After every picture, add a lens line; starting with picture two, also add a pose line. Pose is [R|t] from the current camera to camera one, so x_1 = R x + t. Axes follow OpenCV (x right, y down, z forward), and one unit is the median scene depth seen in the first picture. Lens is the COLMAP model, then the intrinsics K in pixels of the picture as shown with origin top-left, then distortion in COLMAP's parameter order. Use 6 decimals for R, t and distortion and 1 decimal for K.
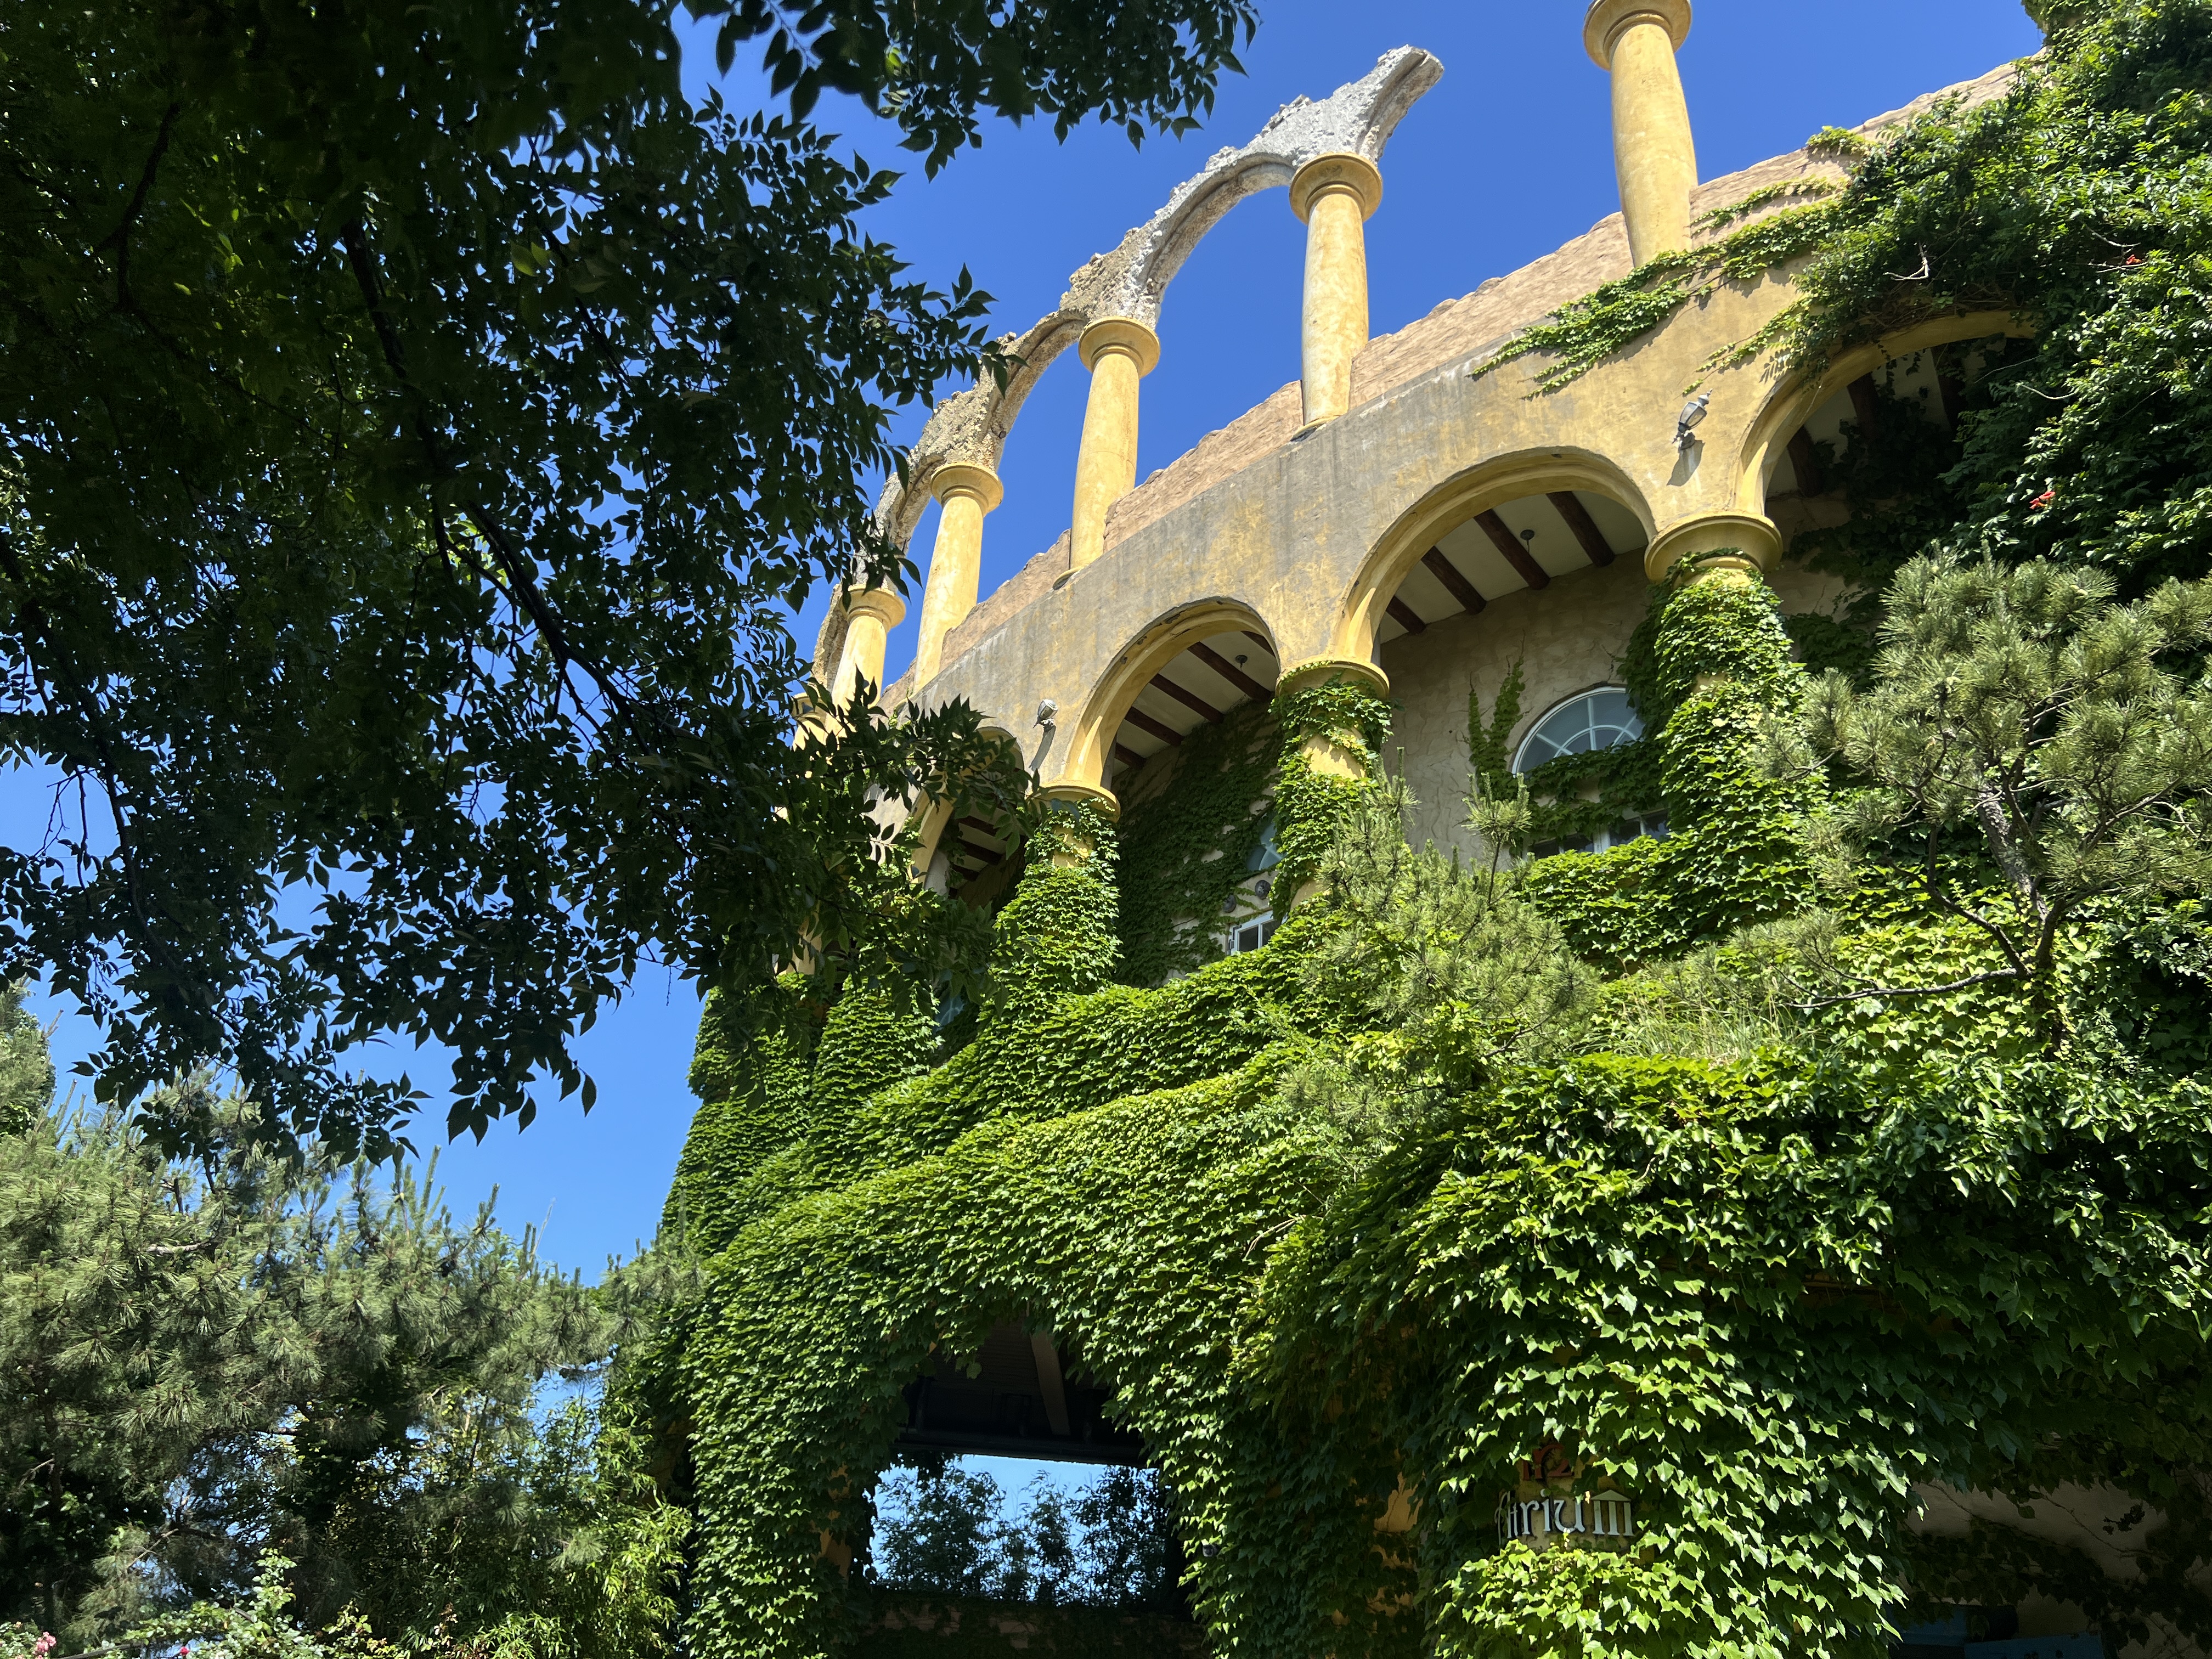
lens RADIAL K [[1653.6, 0, 1107.3], [0, 1653.6, 808.7], [0, 0, 1]] dist [0.164669, -0.381010]
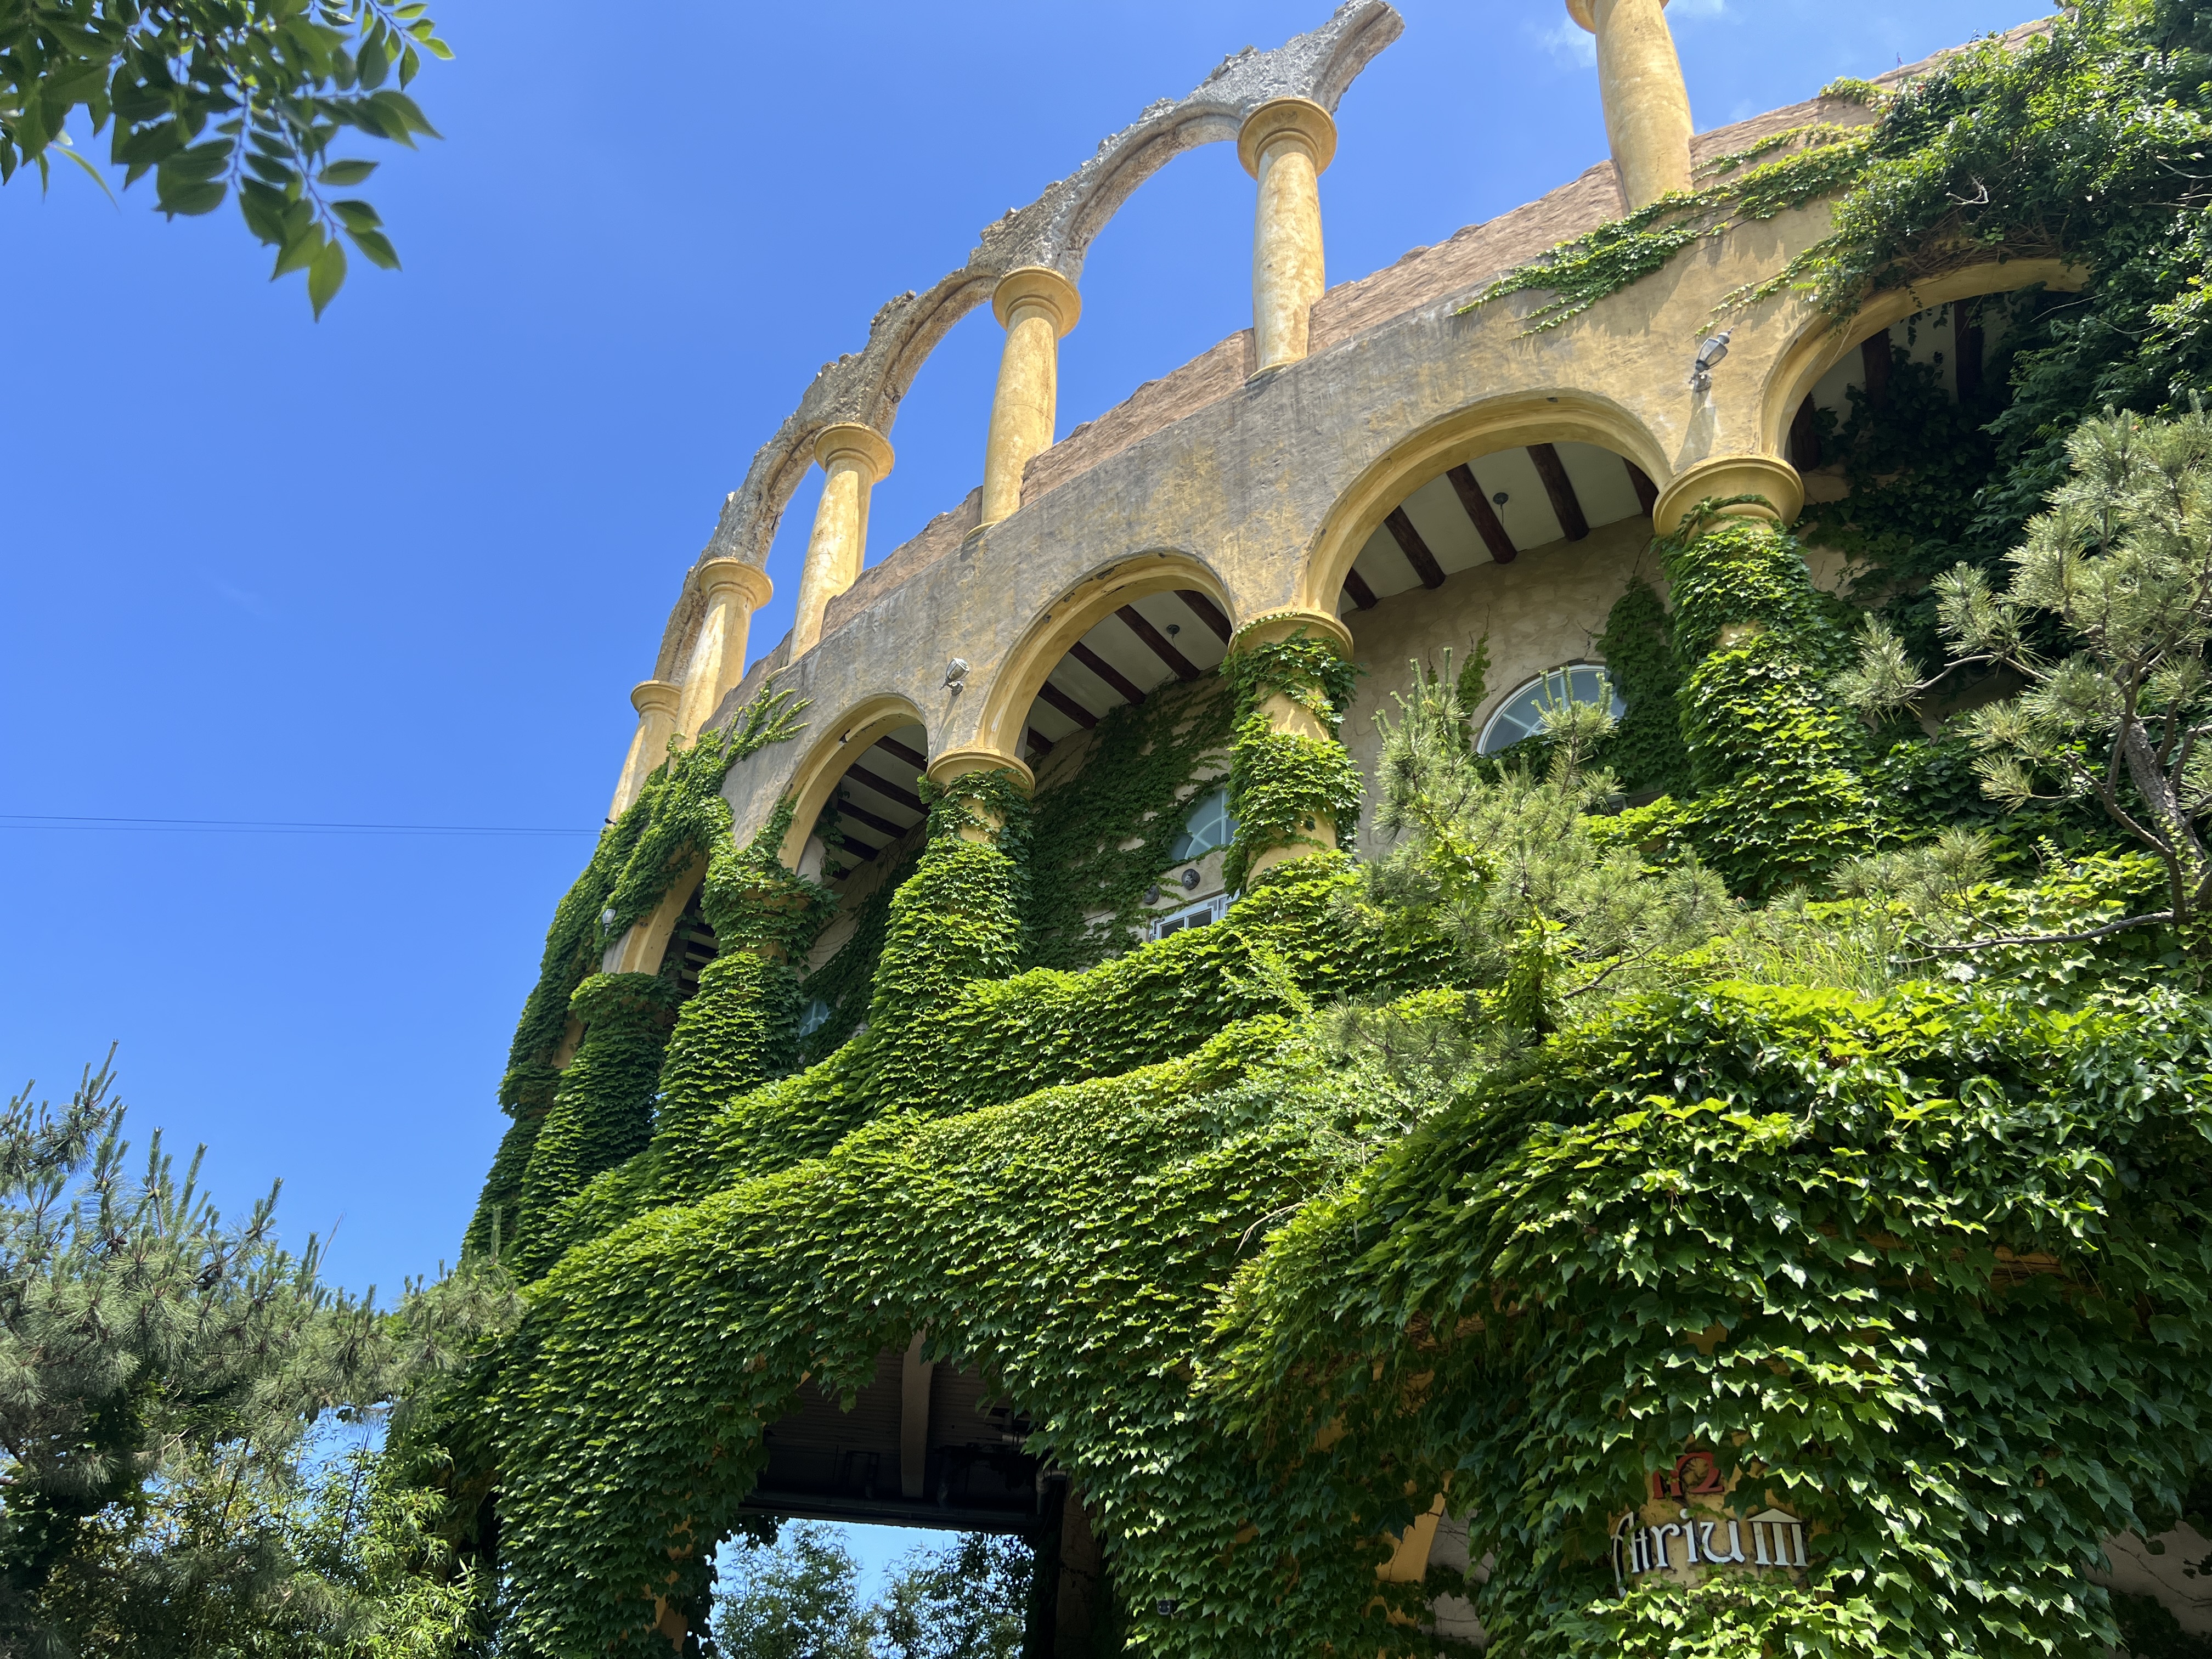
lens RADIAL K [[1651.9, 0, 1113.6], [0, 1651.9, 842.0], [0, 0, 1]] dist [0.127221, -0.234668]
pose [[0.992017, 0.049393, 0.116027, -0.063103], [-0.045966, 0.998429, -0.032031, 0.070453], [-0.117427, 0.026442, 0.992729, 0.130418]]
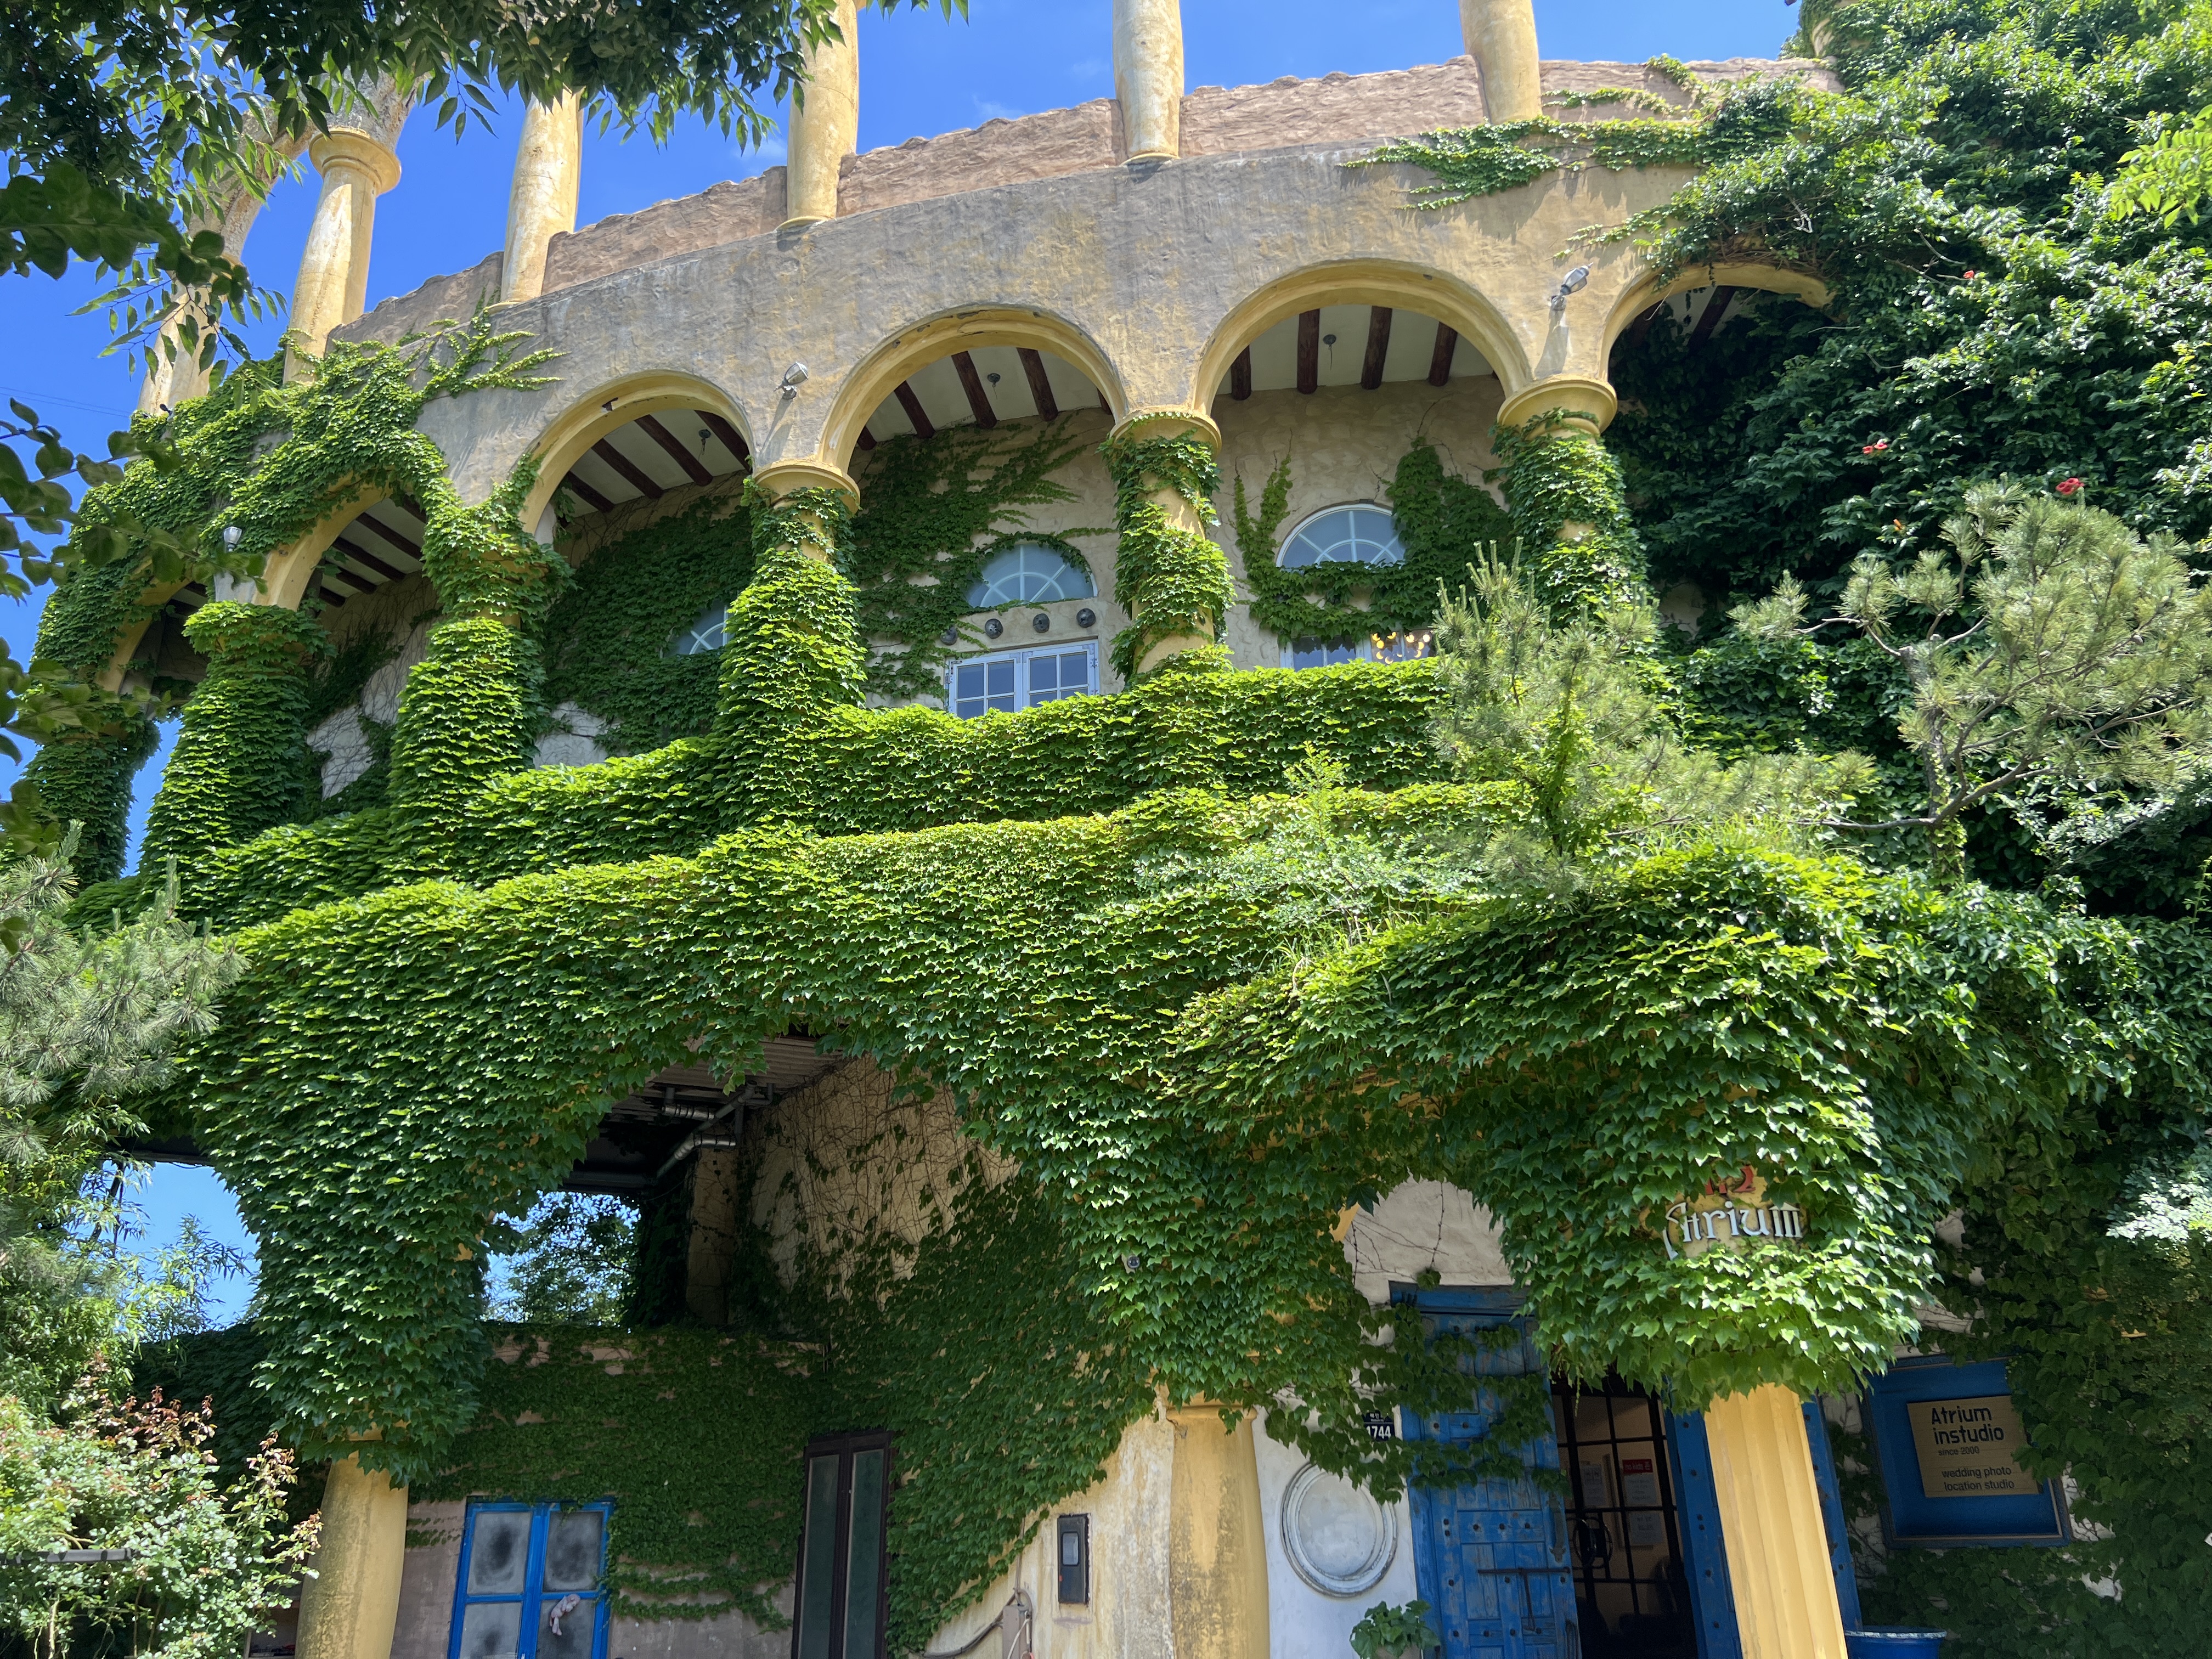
lens RADIAL K [[1666.1, 0, 1106.0], [0, 1666.1, 829.5], [0, 0, 1]] dist [0.168340, -0.393428]
pose [[0.833715, 0.125172, 0.537821, -0.429203], [-0.205544, 0.974327, 0.091866, 0.071323], [-0.512514, -0.187136, 0.838039, 0.150372]]
